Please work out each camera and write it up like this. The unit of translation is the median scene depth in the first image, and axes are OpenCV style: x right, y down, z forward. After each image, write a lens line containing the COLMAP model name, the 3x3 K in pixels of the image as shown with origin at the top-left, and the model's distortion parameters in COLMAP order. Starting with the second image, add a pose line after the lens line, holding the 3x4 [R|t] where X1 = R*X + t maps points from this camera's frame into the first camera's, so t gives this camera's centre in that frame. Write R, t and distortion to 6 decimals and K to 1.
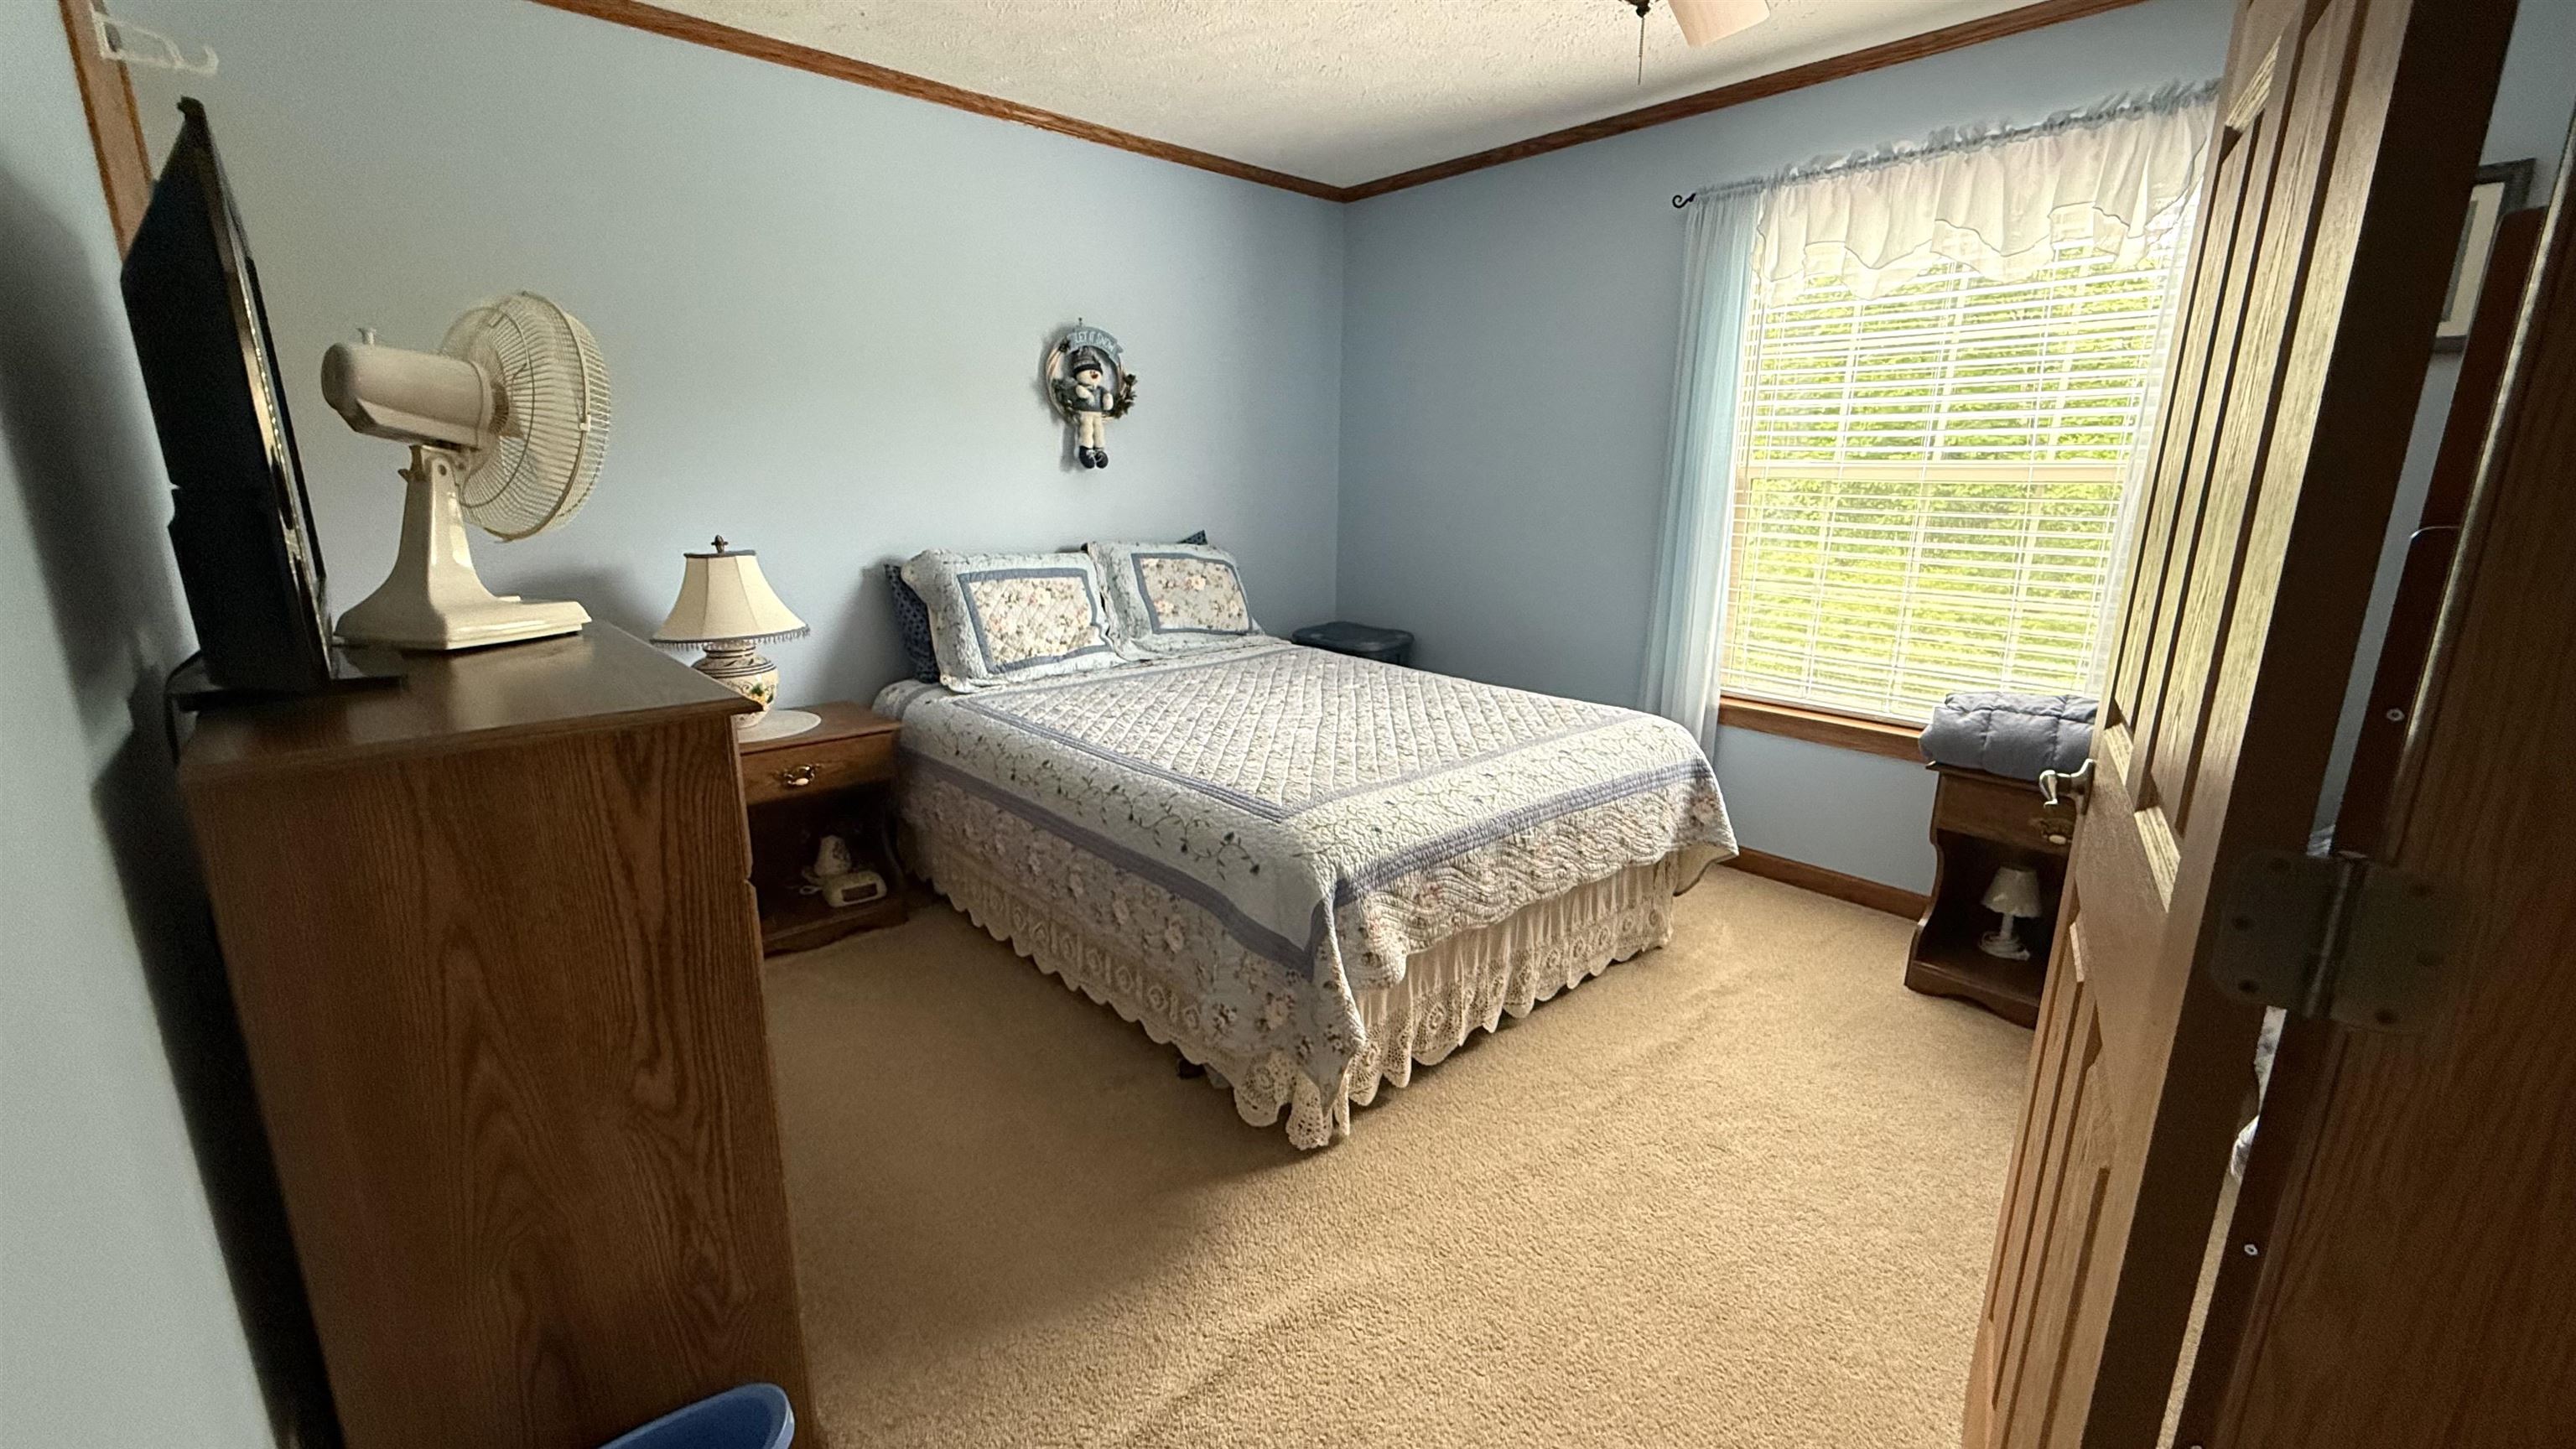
lens RADIAL K [[1023.0, 0, 1280.9], [0, 1023.0, 720.7], [0, 0, 1]] dist [-0.000730, -0.000491]
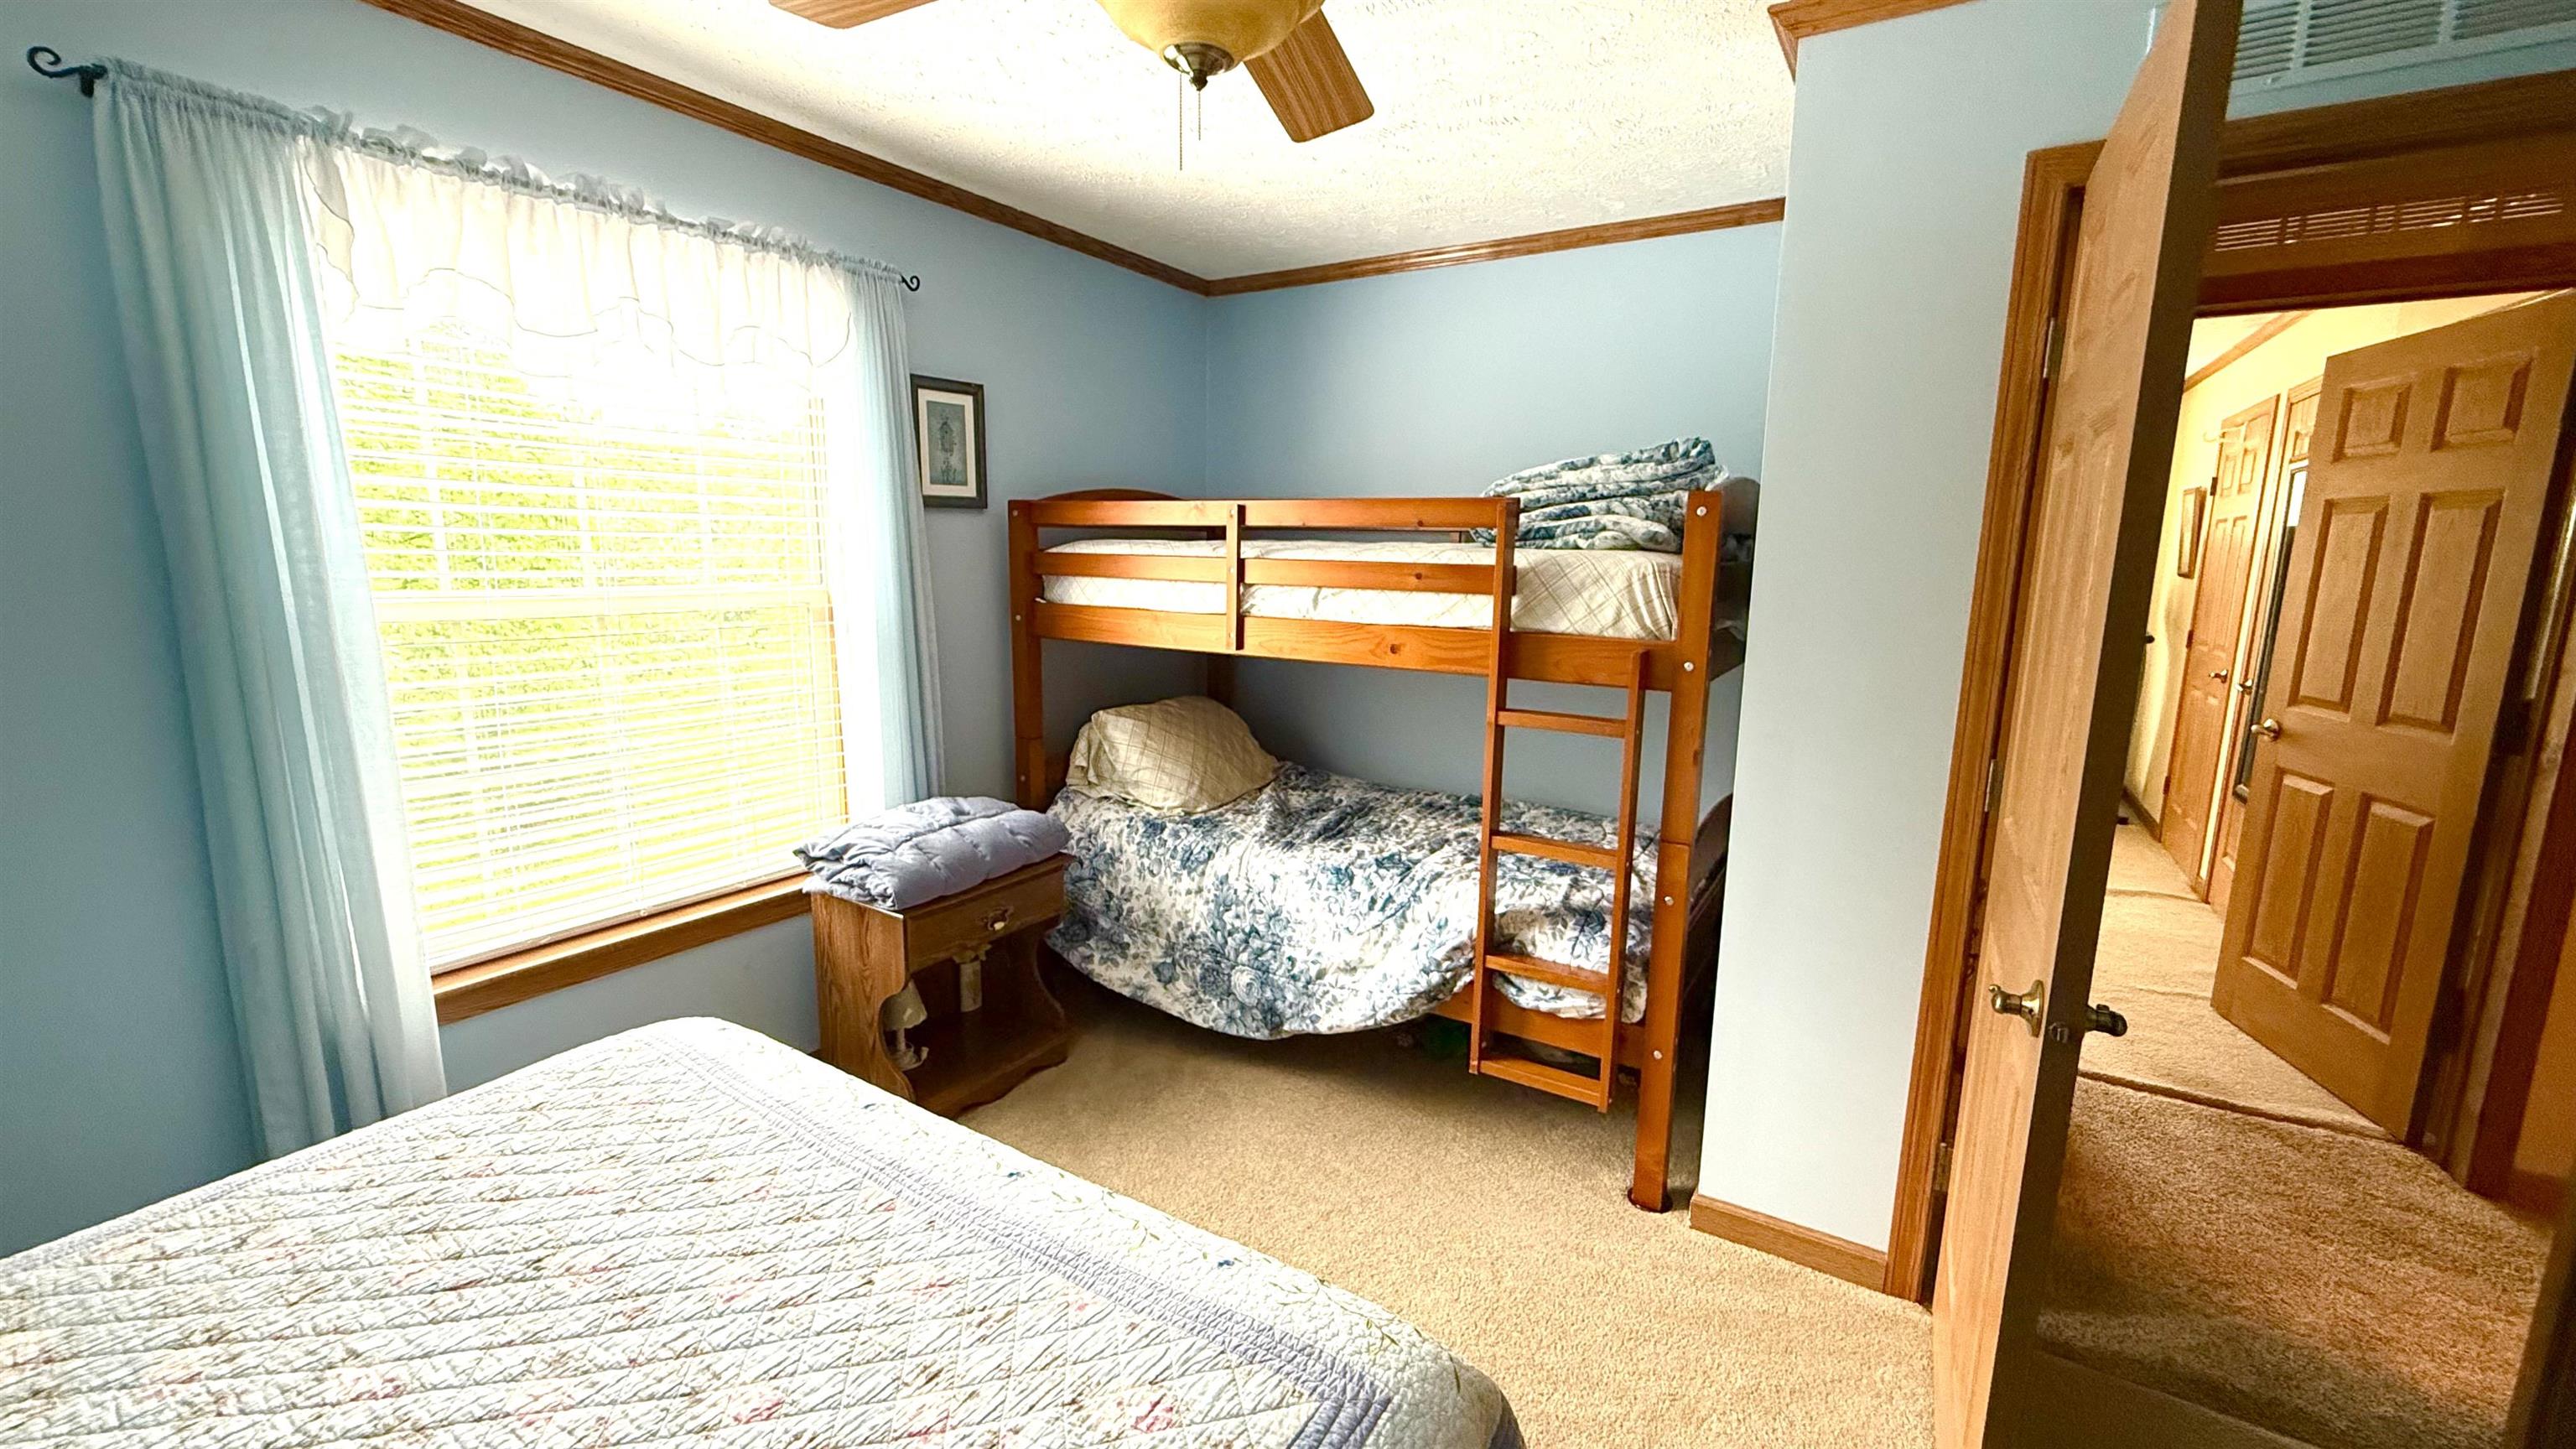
lens RADIAL K [[1023.0, 0, 1280.9], [0, 1023.0, 720.7], [0, 0, 1]] dist [-0.000730, -0.000491]
pose [[-0.271443, -0.173991, 0.946597, -0.777103], [0.212084, 0.948535, 0.235163, -0.667248], [-0.938797, 0.264591, -0.220572, 2.038307]]
